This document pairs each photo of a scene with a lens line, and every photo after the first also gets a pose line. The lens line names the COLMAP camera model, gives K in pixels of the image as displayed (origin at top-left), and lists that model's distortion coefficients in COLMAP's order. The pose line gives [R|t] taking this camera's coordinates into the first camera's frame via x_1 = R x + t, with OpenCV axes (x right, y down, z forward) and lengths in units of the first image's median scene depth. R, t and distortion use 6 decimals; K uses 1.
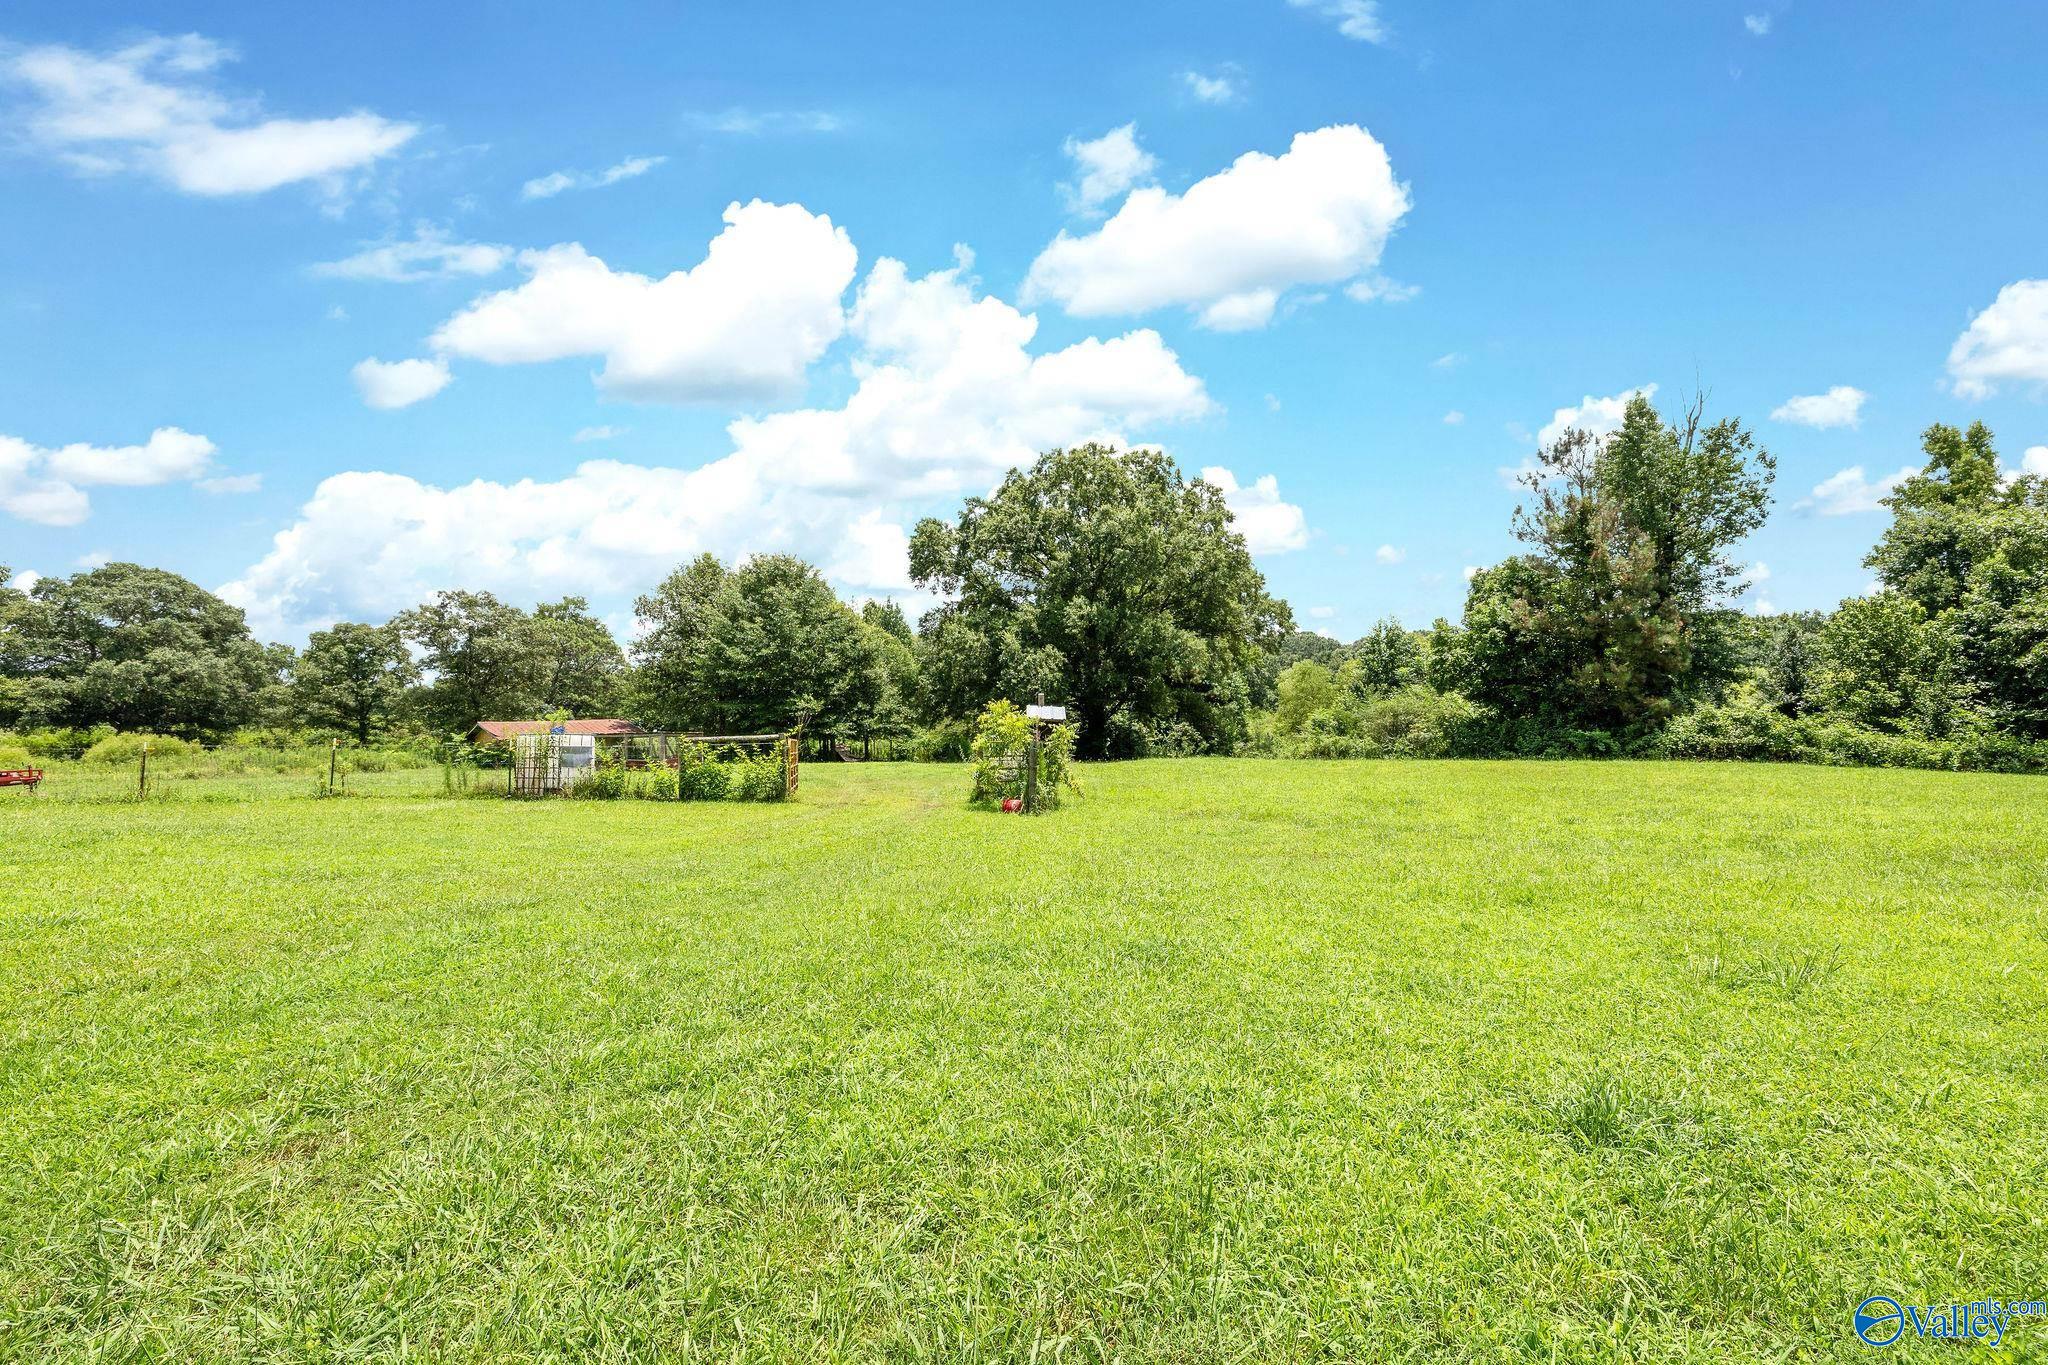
lens RADIAL K [[866.9, 0, 1023.1], [0, 866.9, 704.2], [0, 0, 1]] dist [-0.001312, 0.000033]
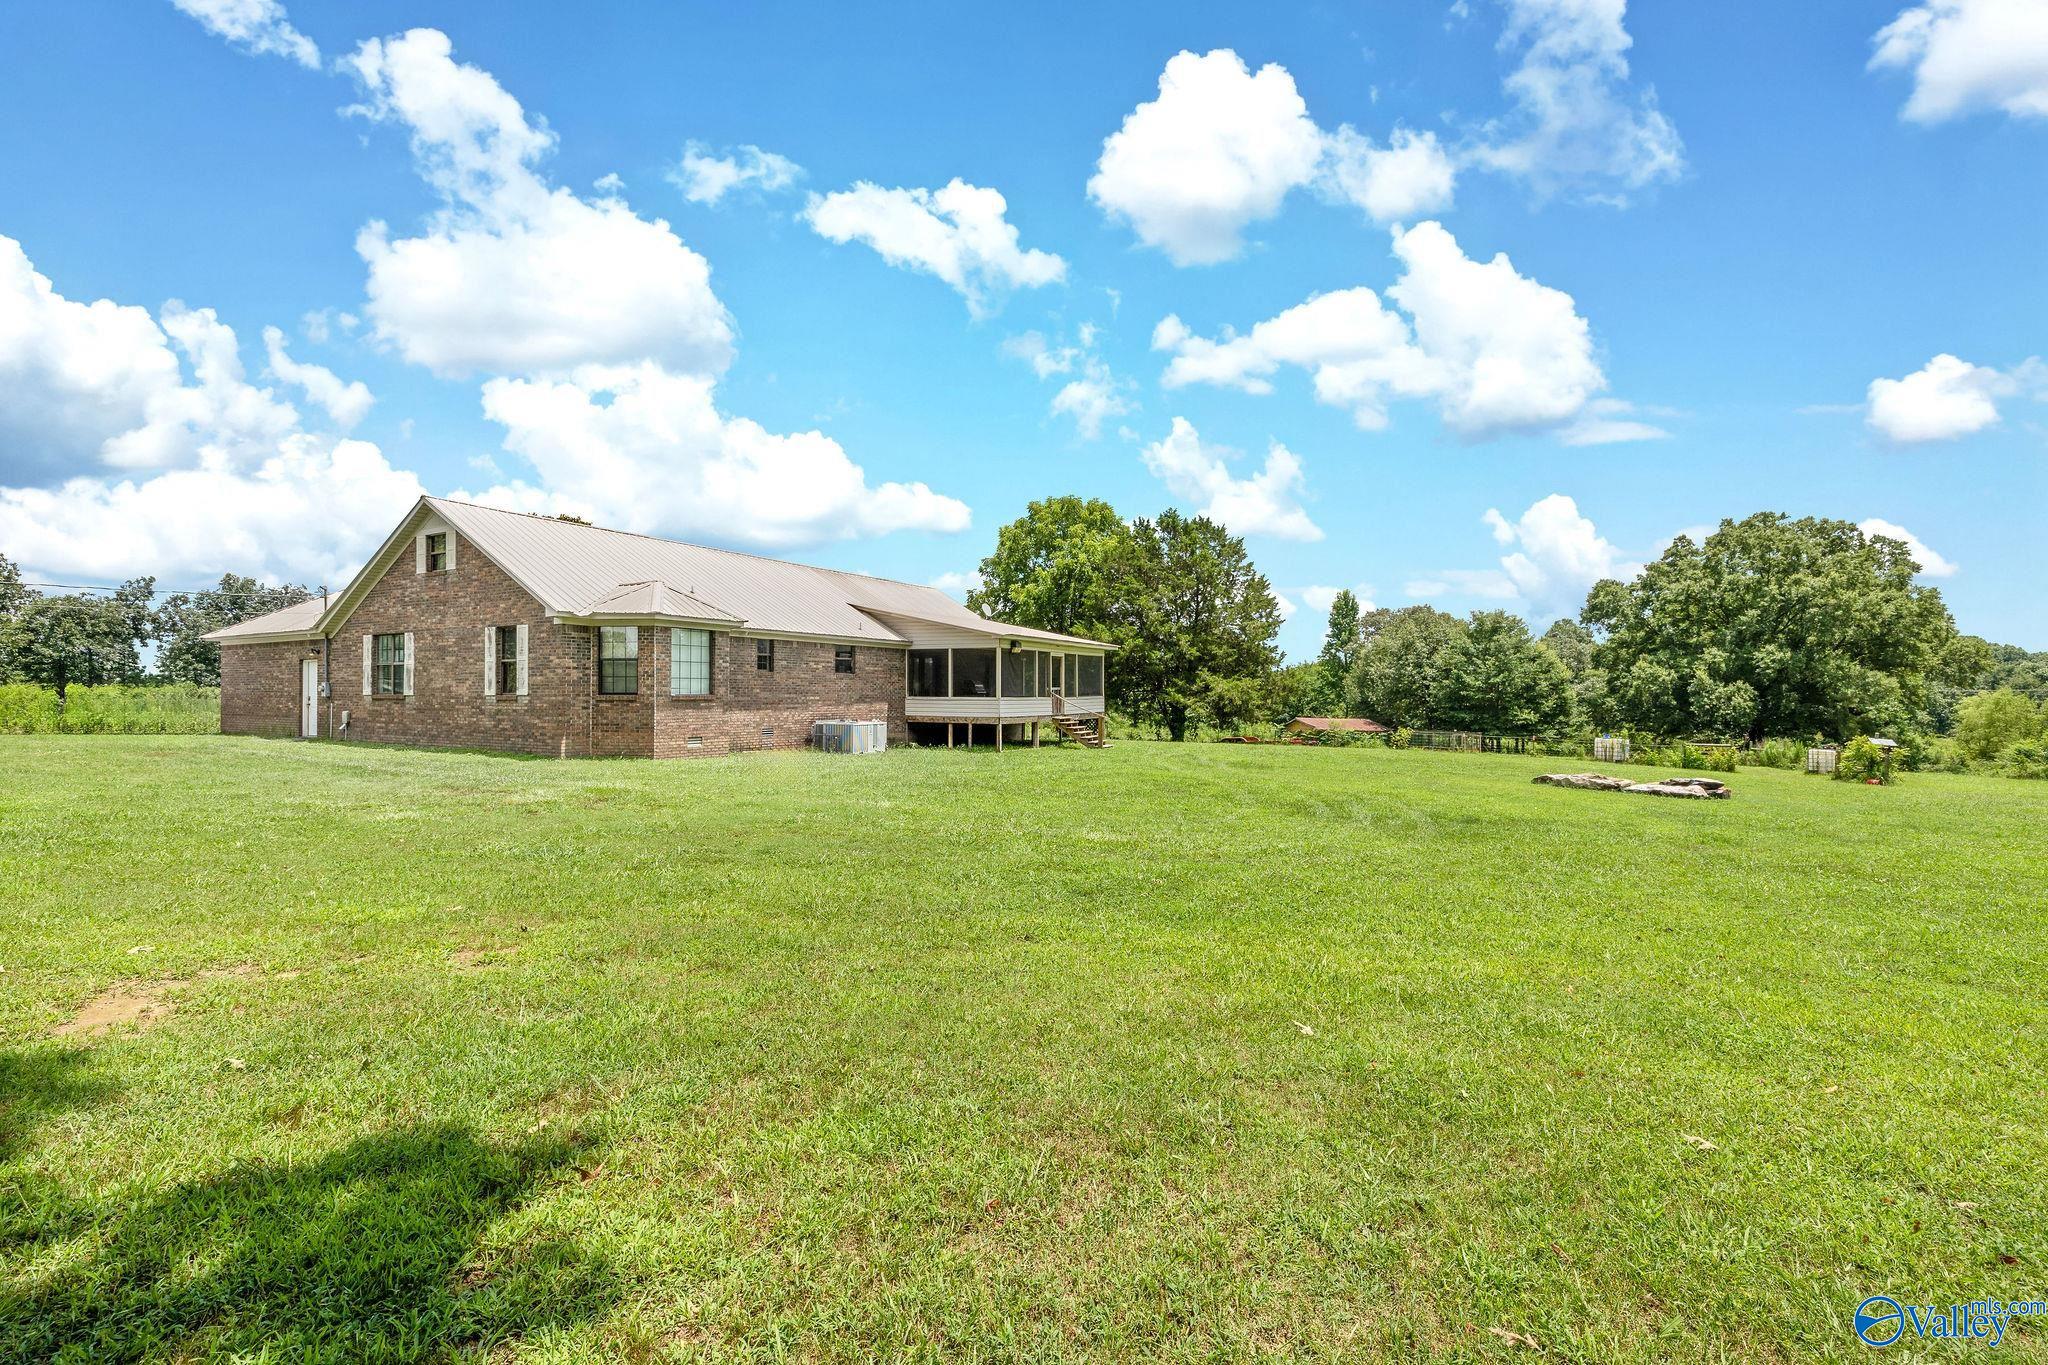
lens RADIAL K [[866.9, 0, 1011.0], [0, 866.9, 684.0], [0, 0, 1]] dist [-0.001312, 0.000033]
pose [[0.870314, 0.028406, -0.491678, -0.276015], [-0.035744, 0.999346, -0.005534, -0.014645], [0.491199, 0.022390, 0.870760, -0.681832]]
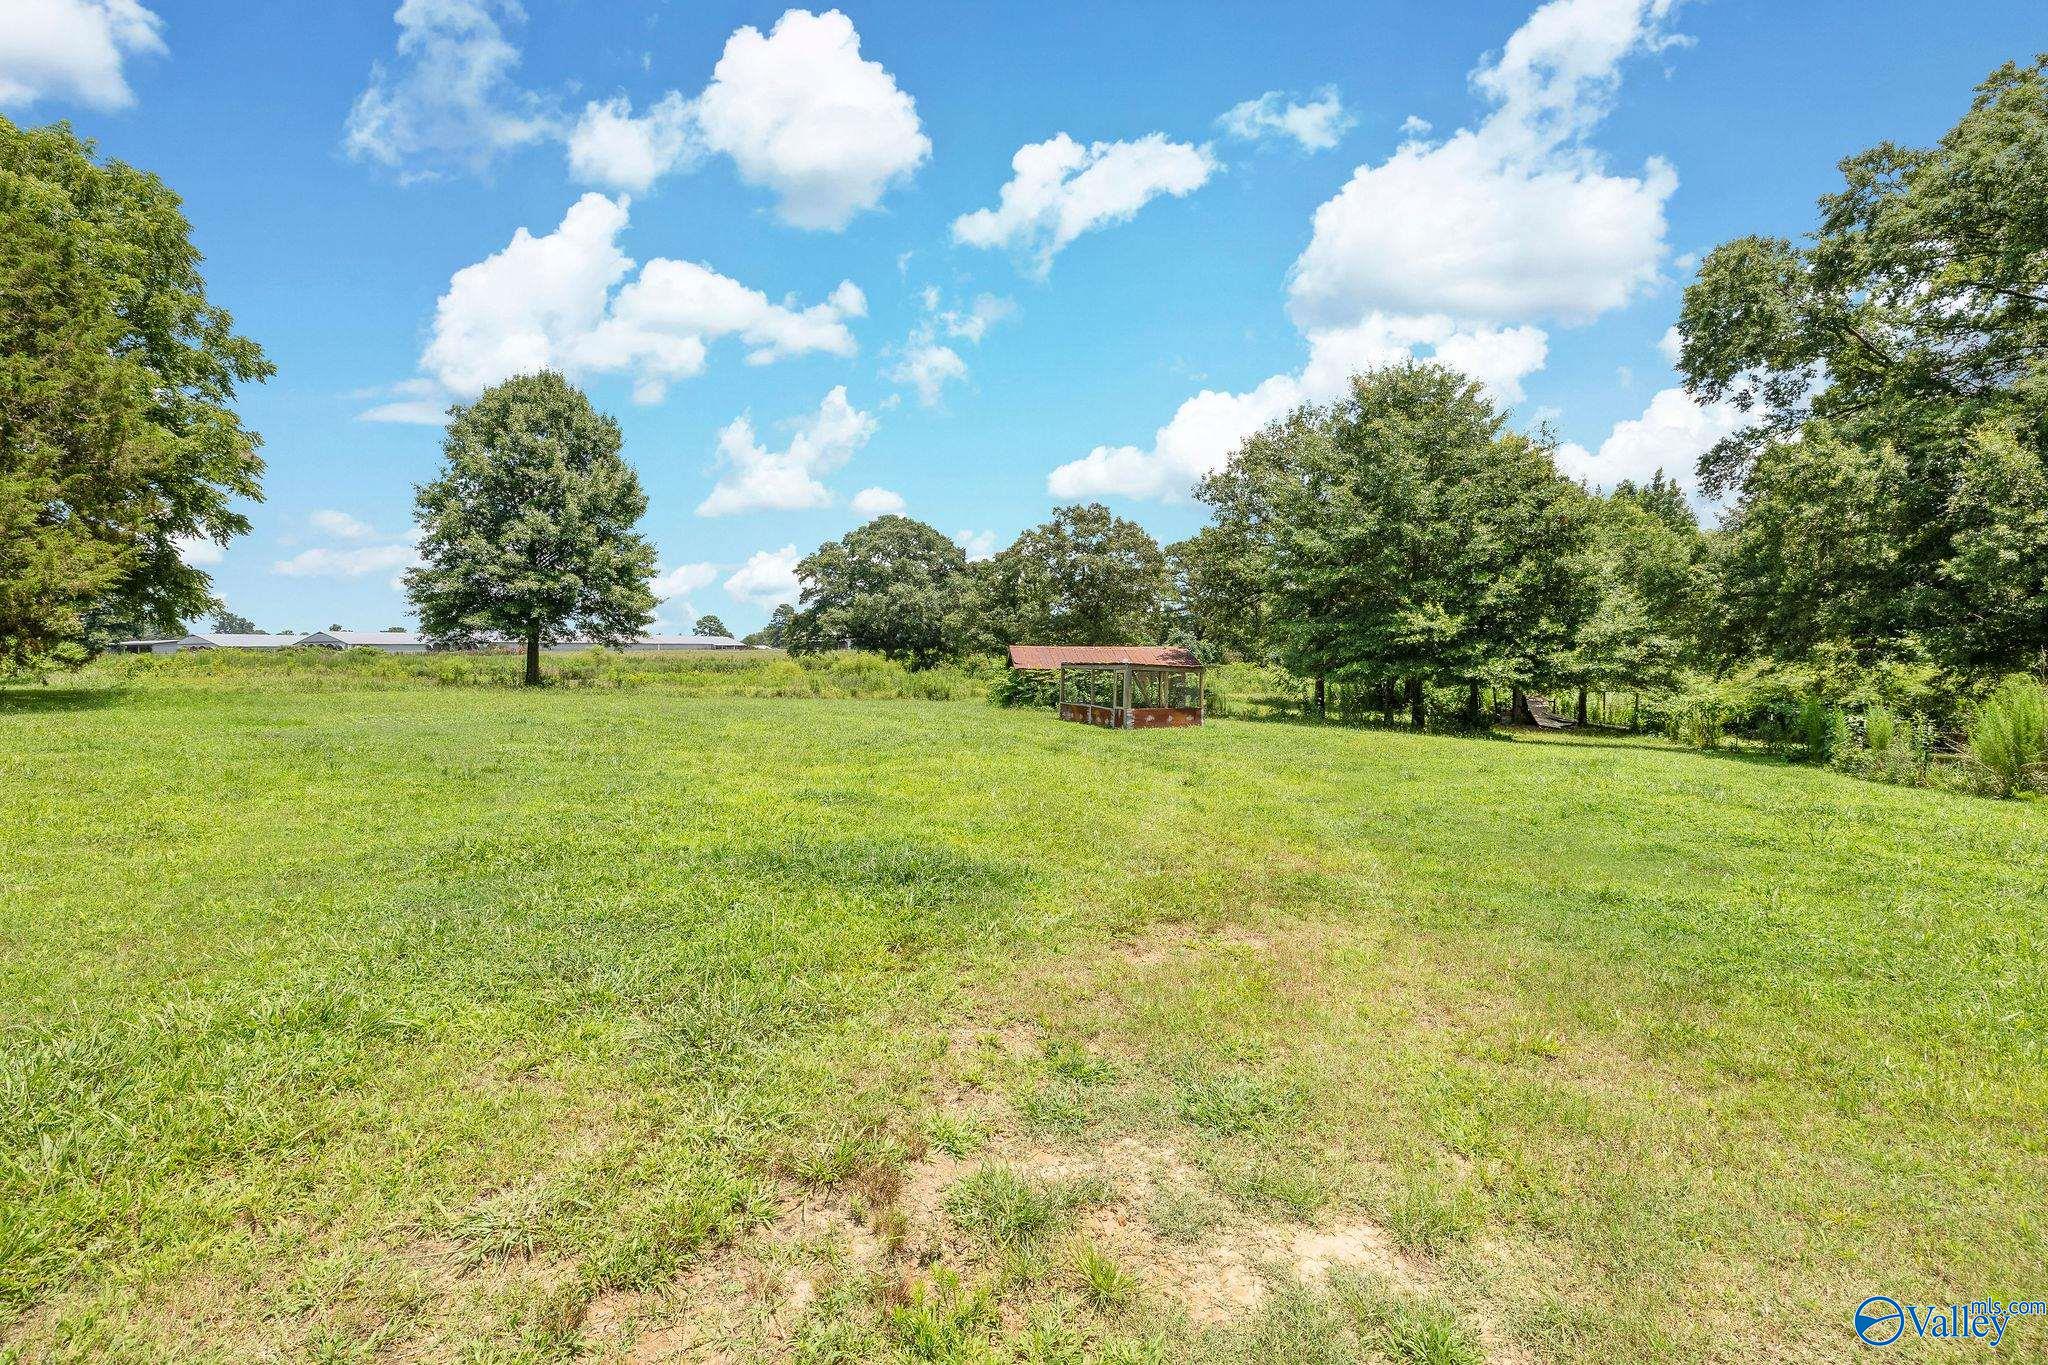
lens RADIAL K [[866.9, 0, 1016.2], [0, 866.9, 681.5], [0, 0, 1]] dist [-0.001312, 0.000033]
pose [[0.696308, 0.043996, -0.716393, -0.035325], [-0.011669, 0.998682, 0.049990, 0.012534], [0.717648, -0.026448, 0.695904, 0.409414]]
